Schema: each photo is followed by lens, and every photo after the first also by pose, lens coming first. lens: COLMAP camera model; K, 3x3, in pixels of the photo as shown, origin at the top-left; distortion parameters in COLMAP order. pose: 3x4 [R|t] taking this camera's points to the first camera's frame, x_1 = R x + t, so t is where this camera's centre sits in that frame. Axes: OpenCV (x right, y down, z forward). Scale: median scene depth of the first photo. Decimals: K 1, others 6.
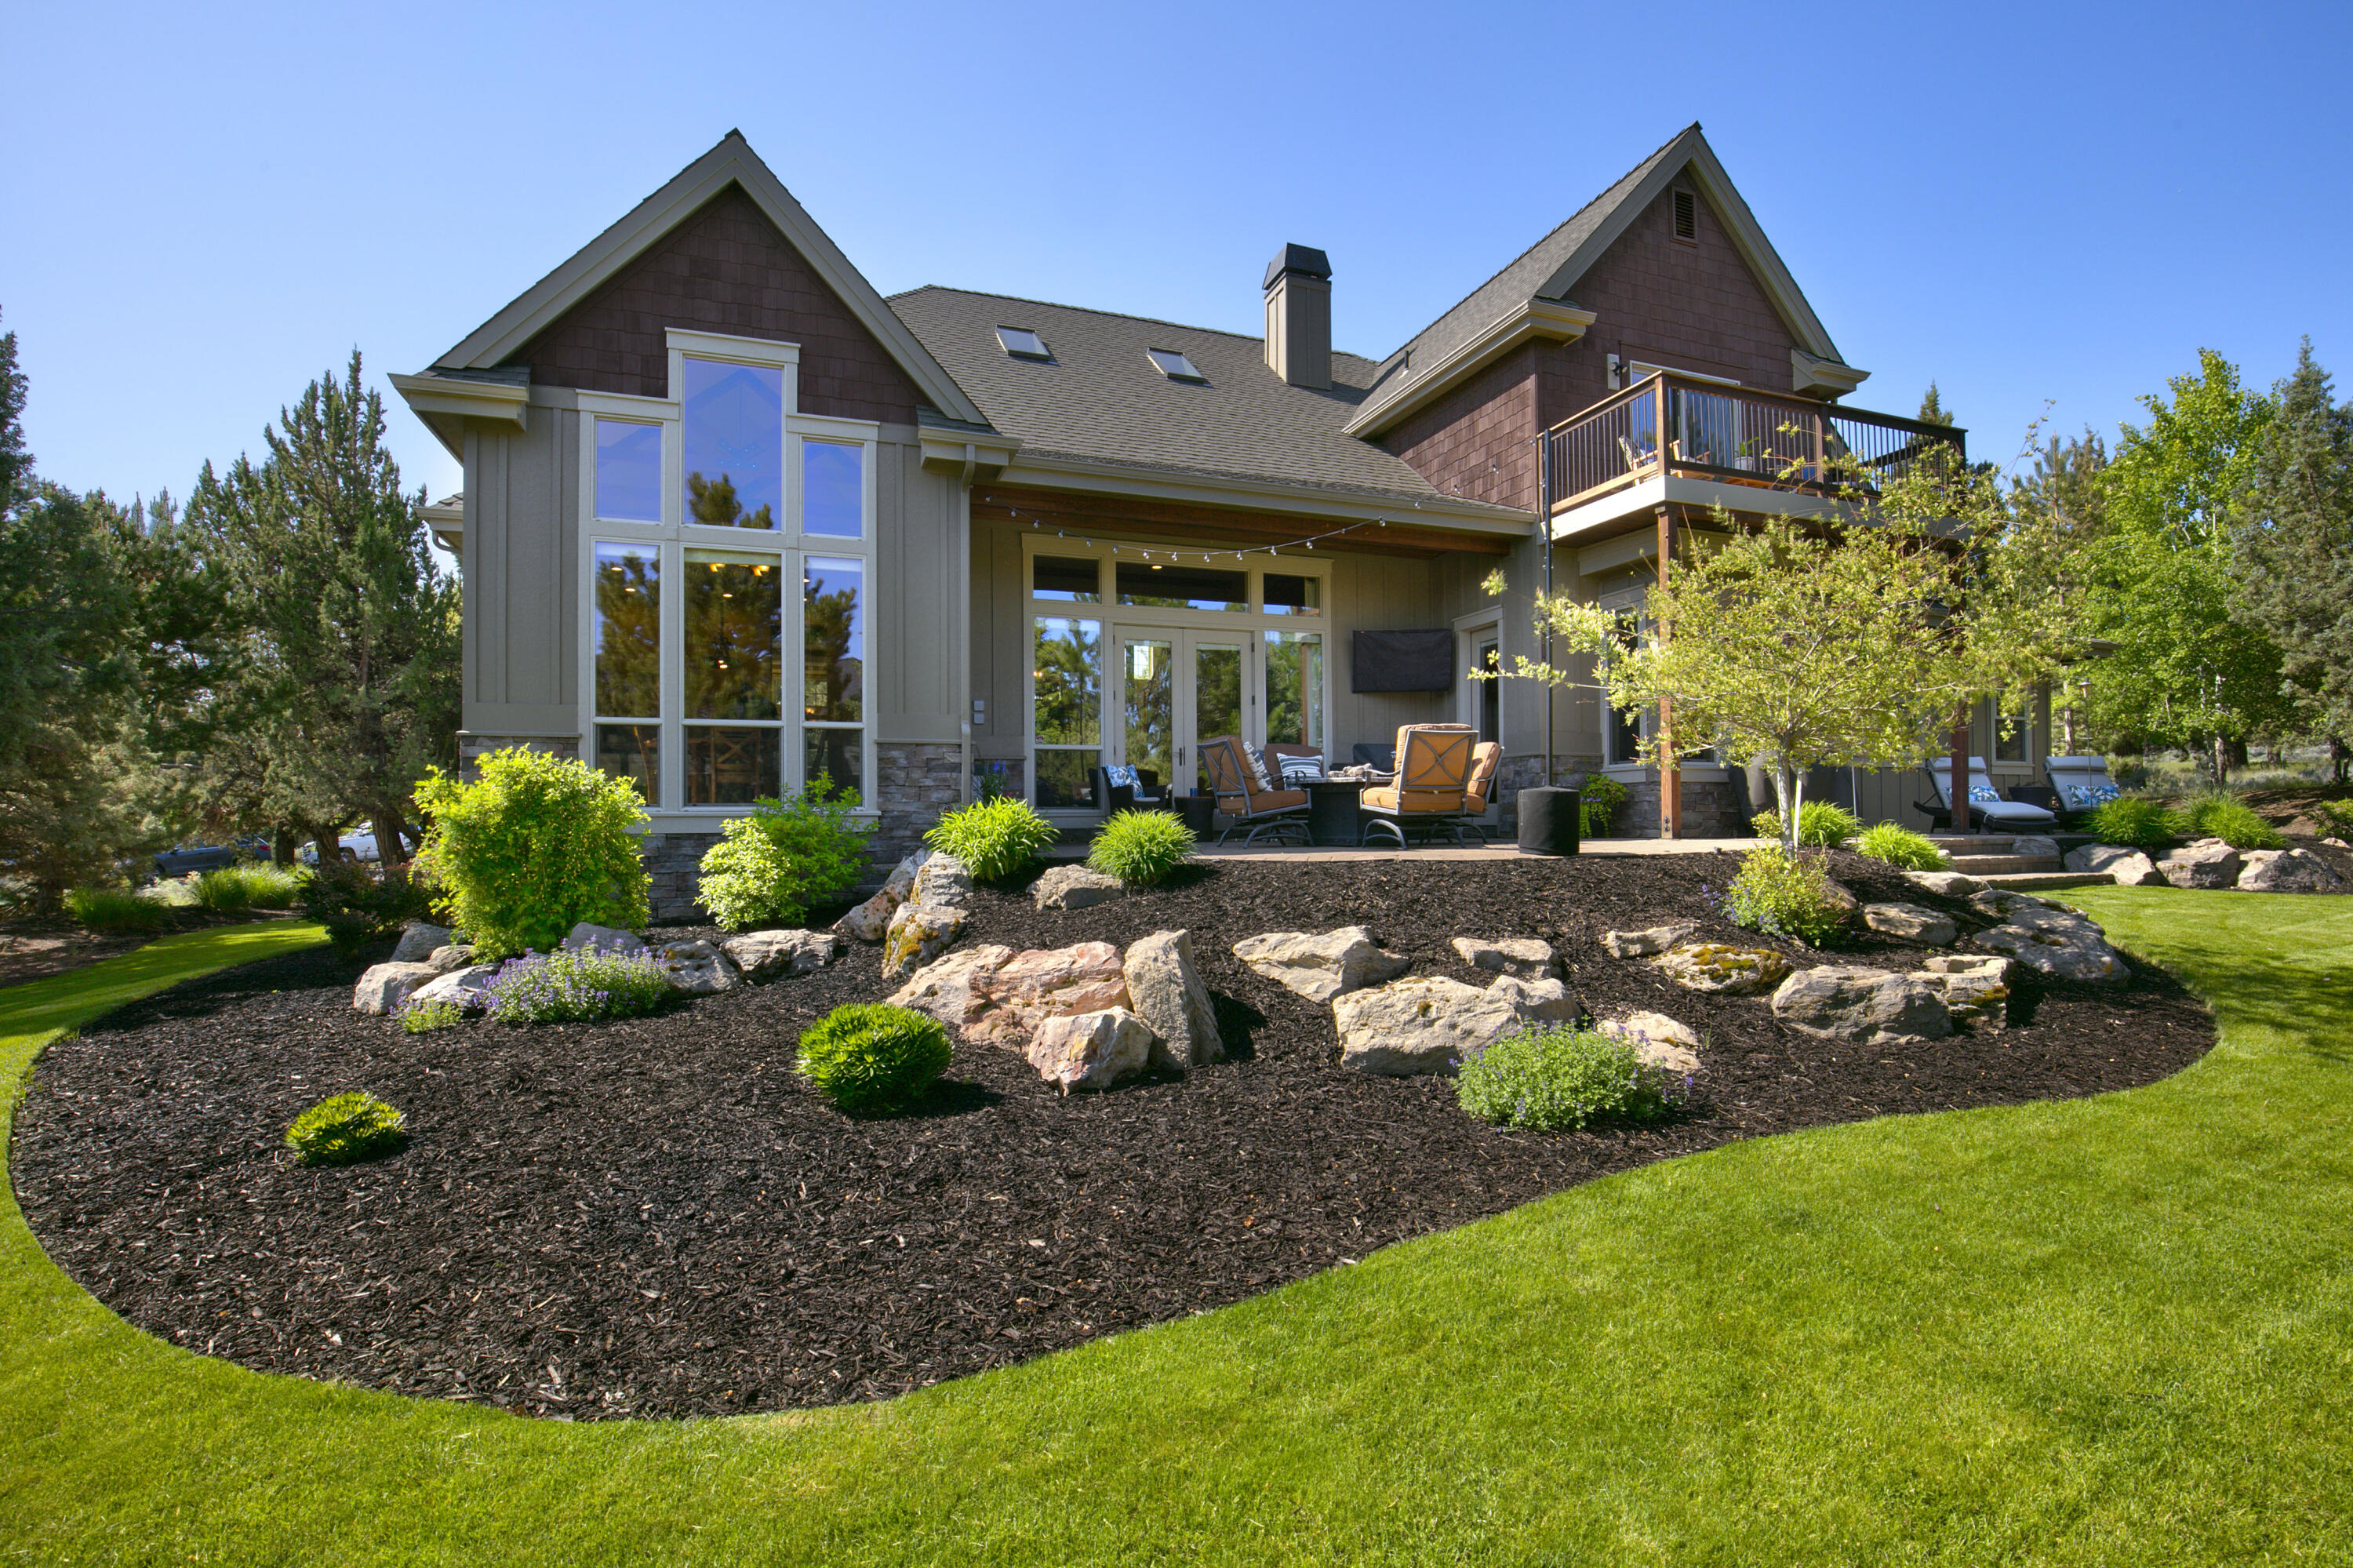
lens RADIAL K [[1063.4, 0, 1137.8], [0, 1063.4, 823.1], [0, 0, 1]] dist [-0.028736, 0.000345]
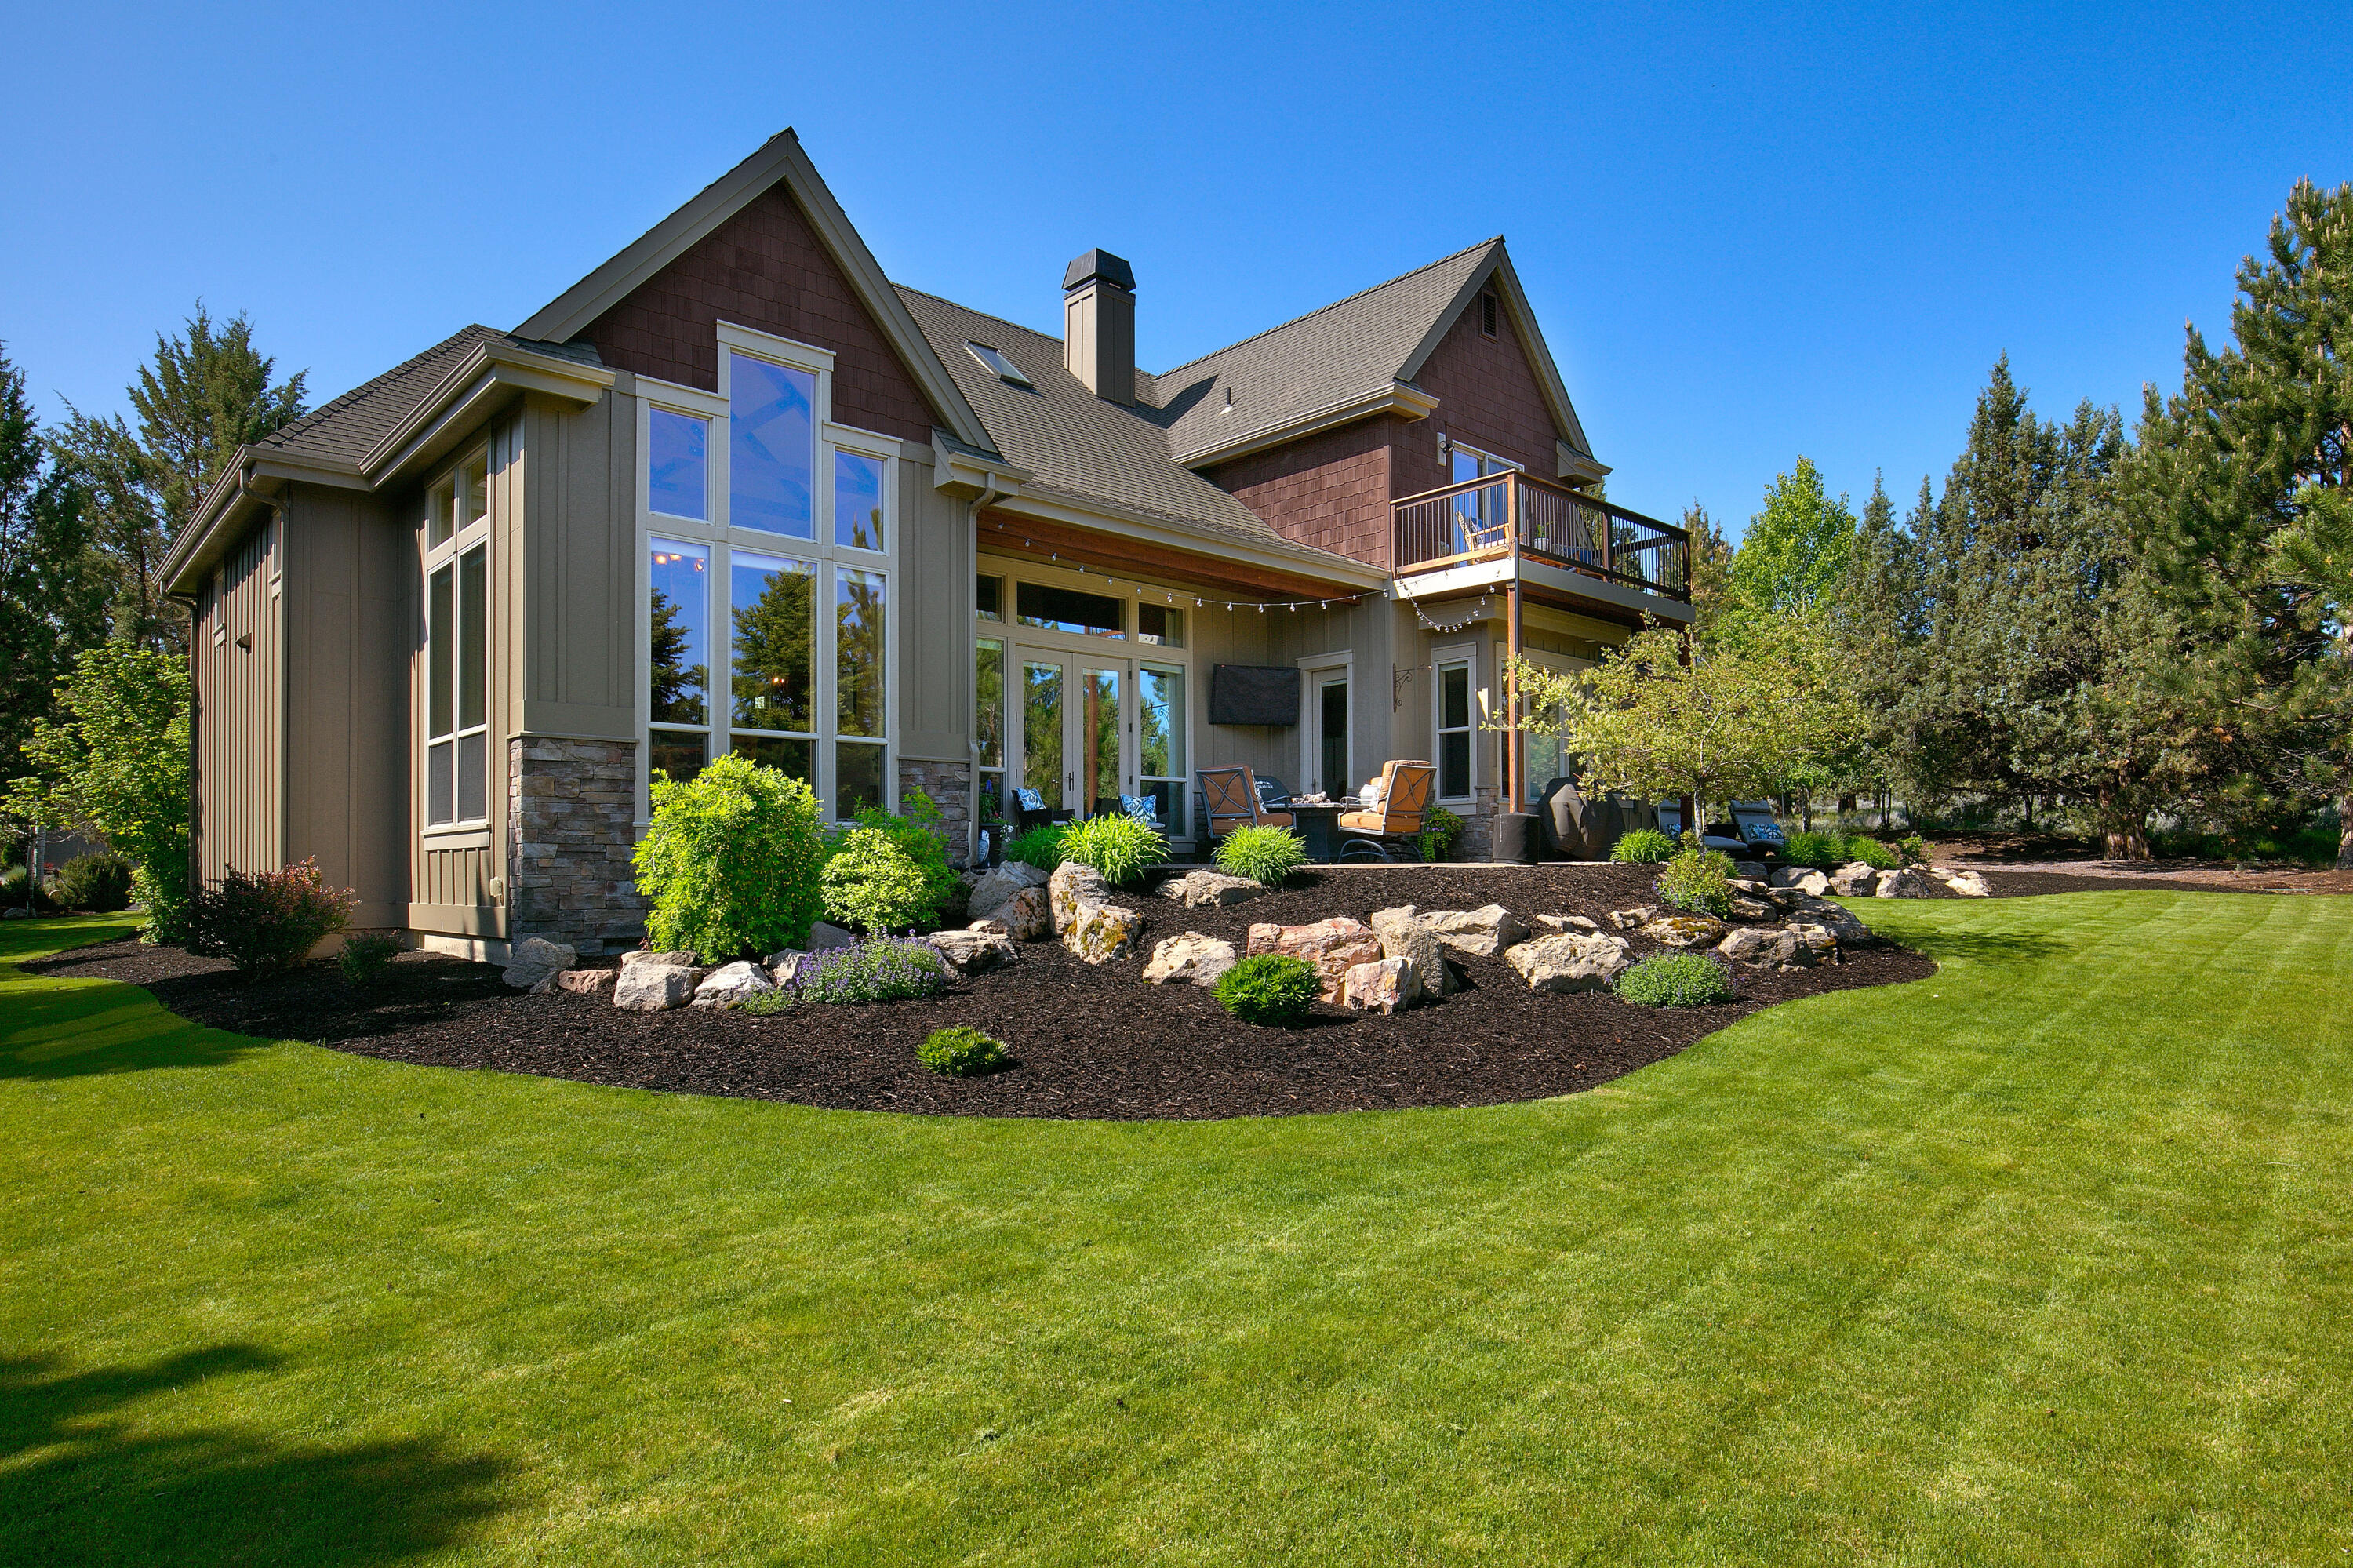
lens RADIAL K [[1363.8, 0, 1176.6], [0, 1363.8, 865.5], [0, 0, 1]] dist [-0.015421, -0.000314]
pose [[0.913466, 0.002750, 0.406907, -0.529071], [-0.000595, 0.999985, -0.005420, 0.031405], [-0.406916, 0.004709, 0.913454, -0.281288]]
